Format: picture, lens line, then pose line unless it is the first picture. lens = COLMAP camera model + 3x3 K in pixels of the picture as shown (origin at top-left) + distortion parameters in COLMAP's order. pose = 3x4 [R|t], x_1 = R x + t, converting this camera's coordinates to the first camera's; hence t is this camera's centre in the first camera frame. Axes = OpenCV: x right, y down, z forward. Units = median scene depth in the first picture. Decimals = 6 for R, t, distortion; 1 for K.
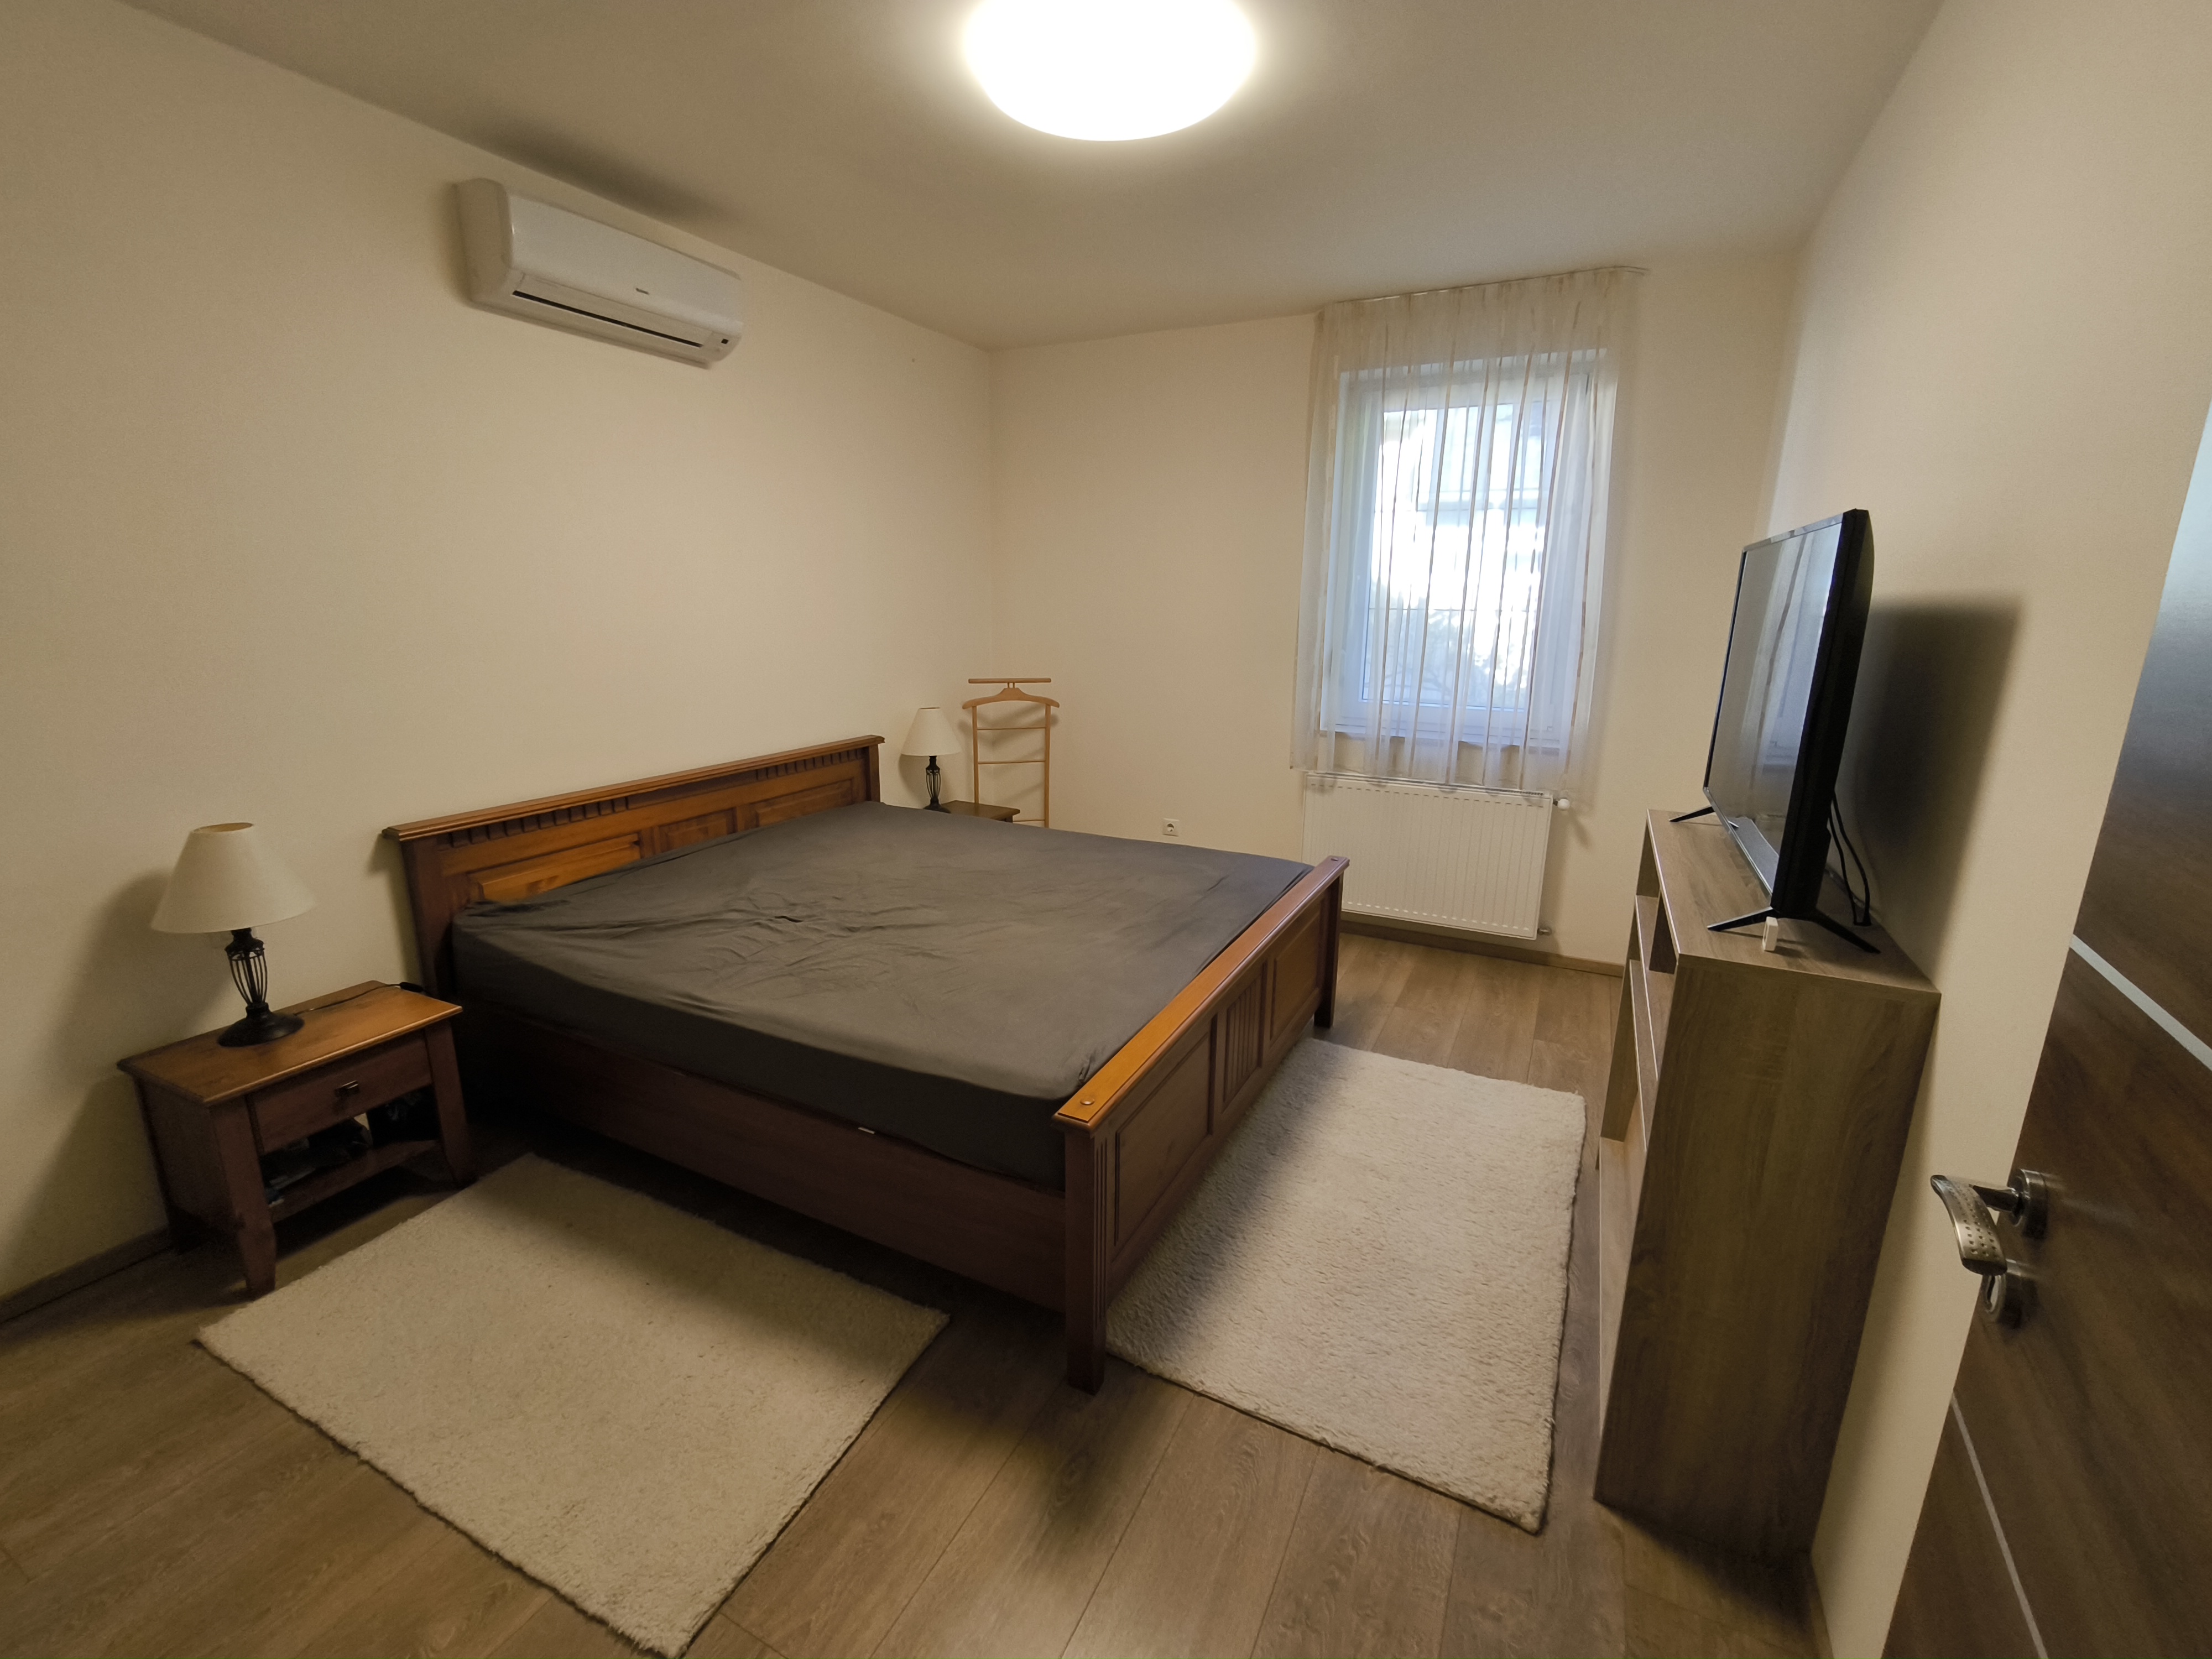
lens RADIAL K [[947.1, 0, 1103.4], [0, 947.1, 825.1], [0, 0, 1]] dist [-0.006656, 0.001894]
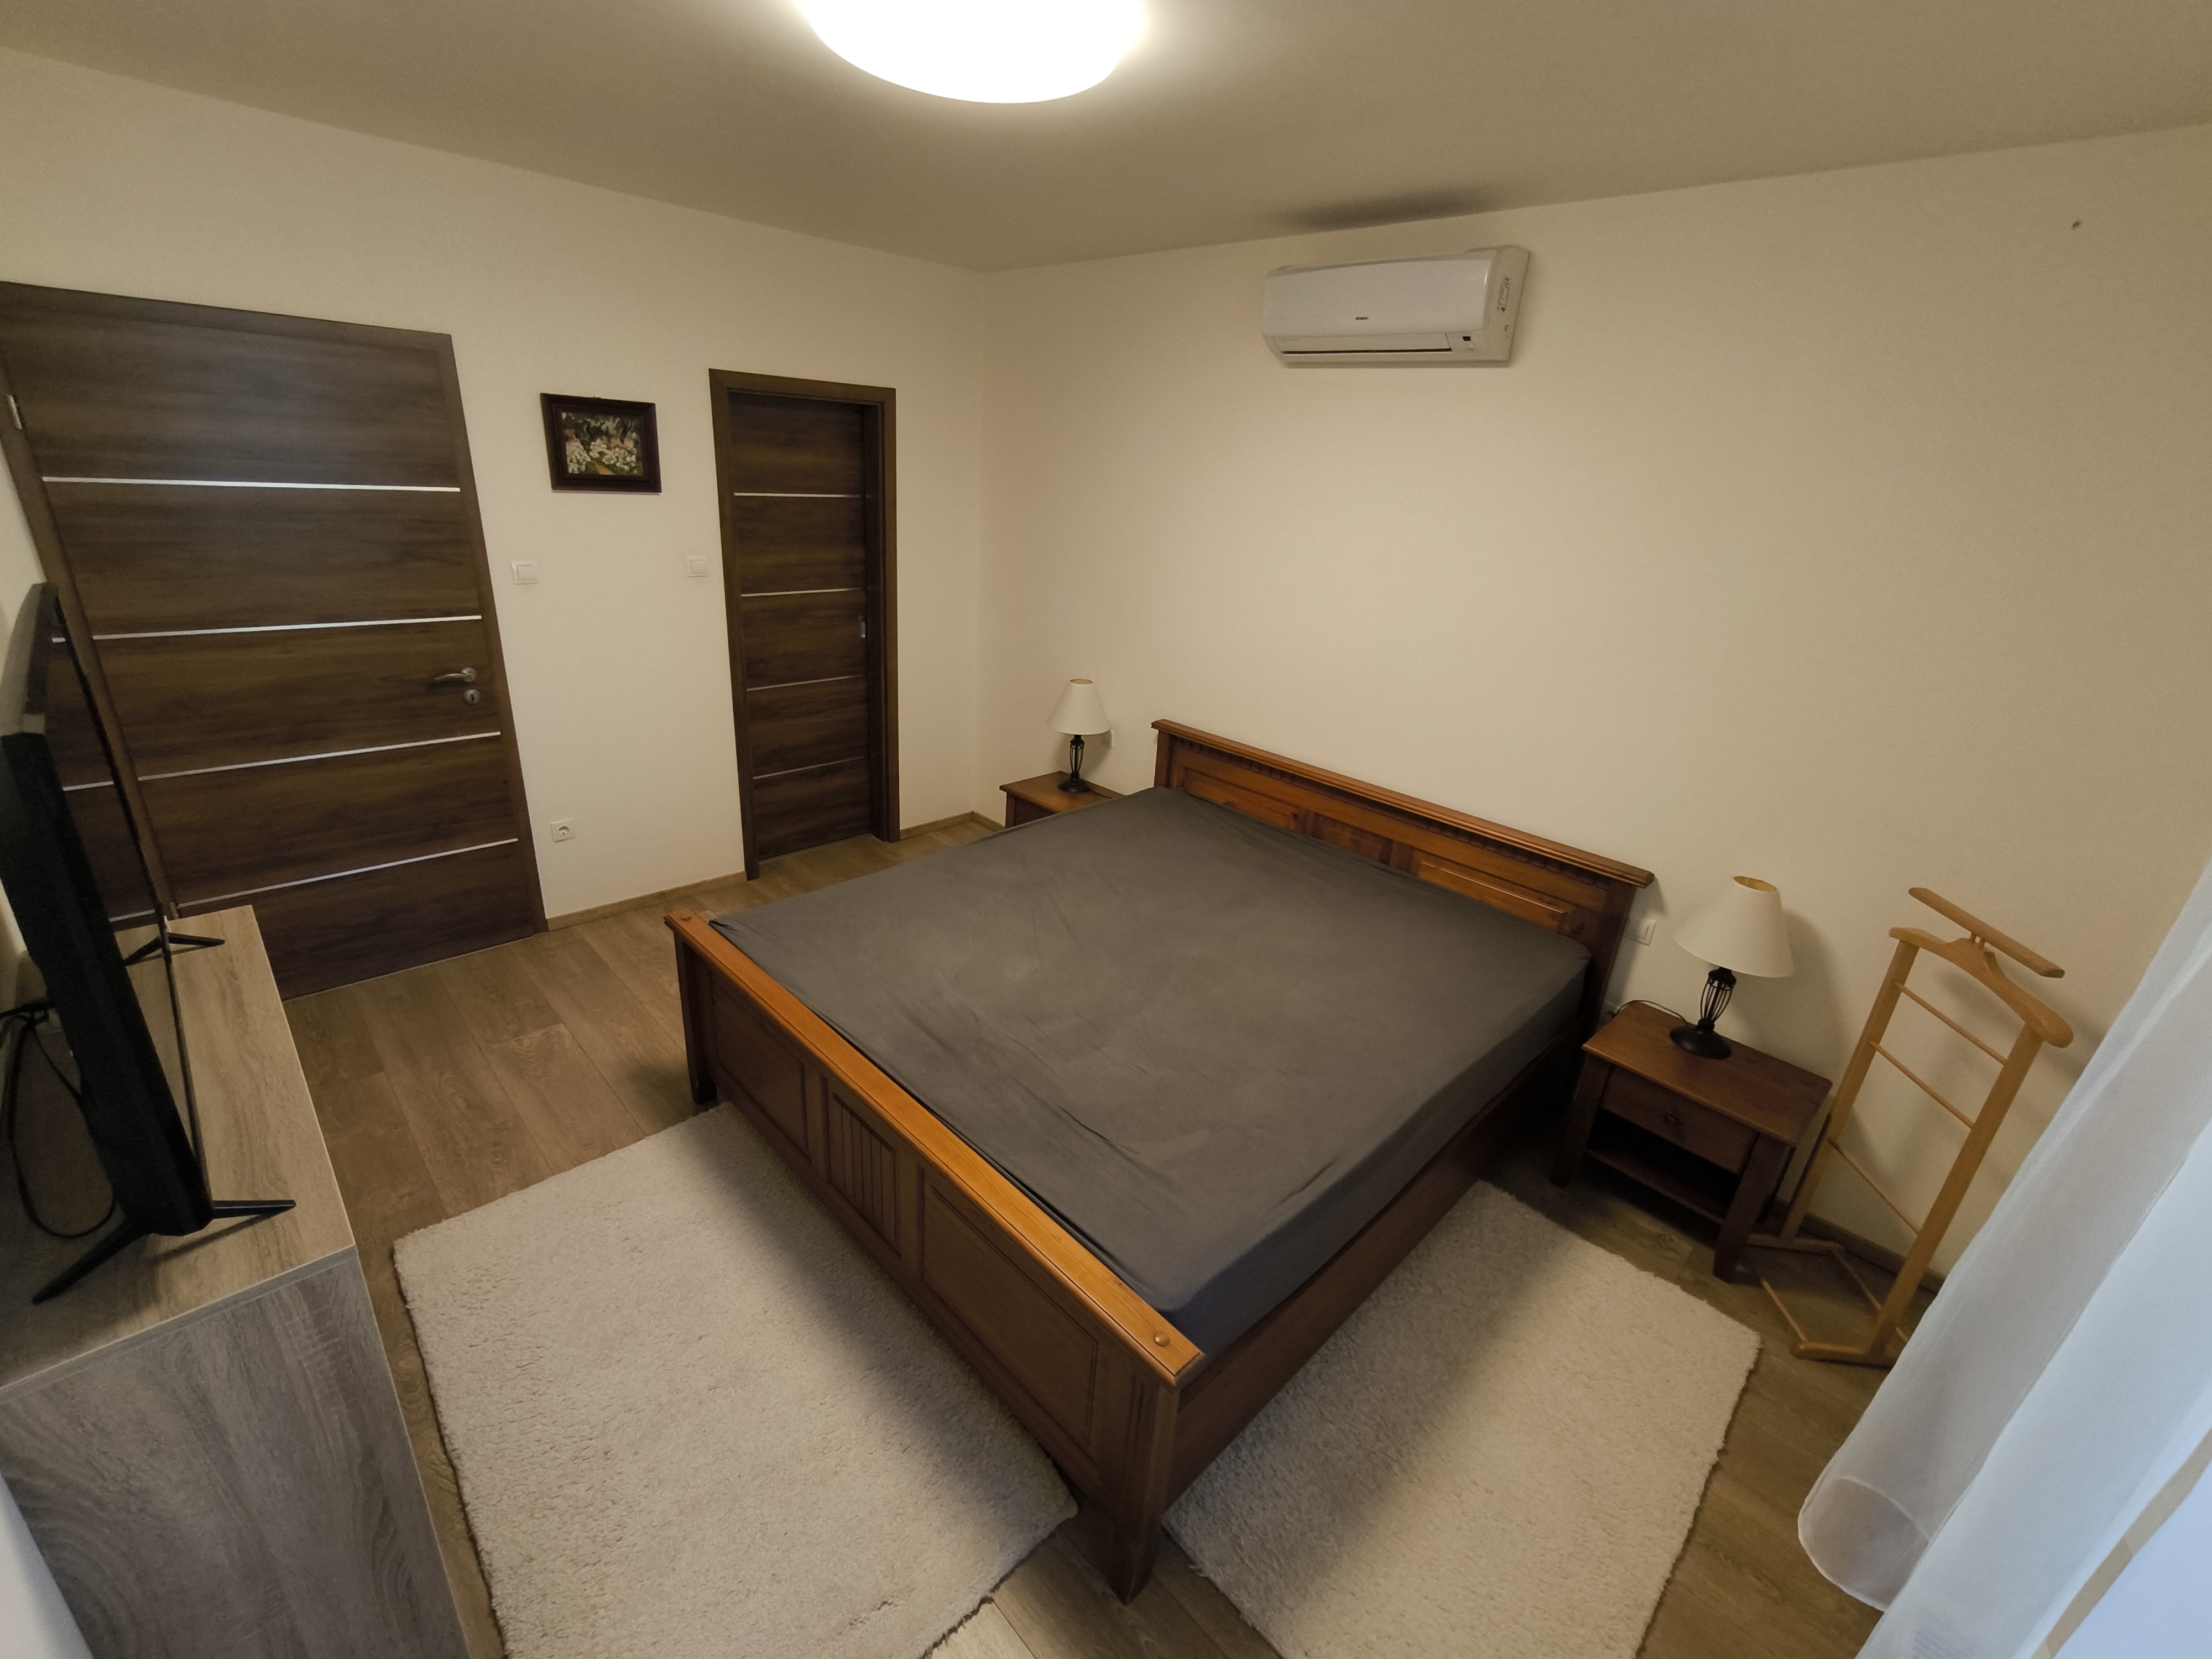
lens RADIAL K [[947.1, 0, 1099.5], [0, 947.1, 830.6], [0, 0, 1]] dist [-0.006656, 0.001894]
pose [[-0.317164, 0.327164, -0.890152, 0.611884], [-0.298997, 0.856248, 0.421237, -0.381399], [0.900004, 0.399755, -0.173750, 1.006554]]
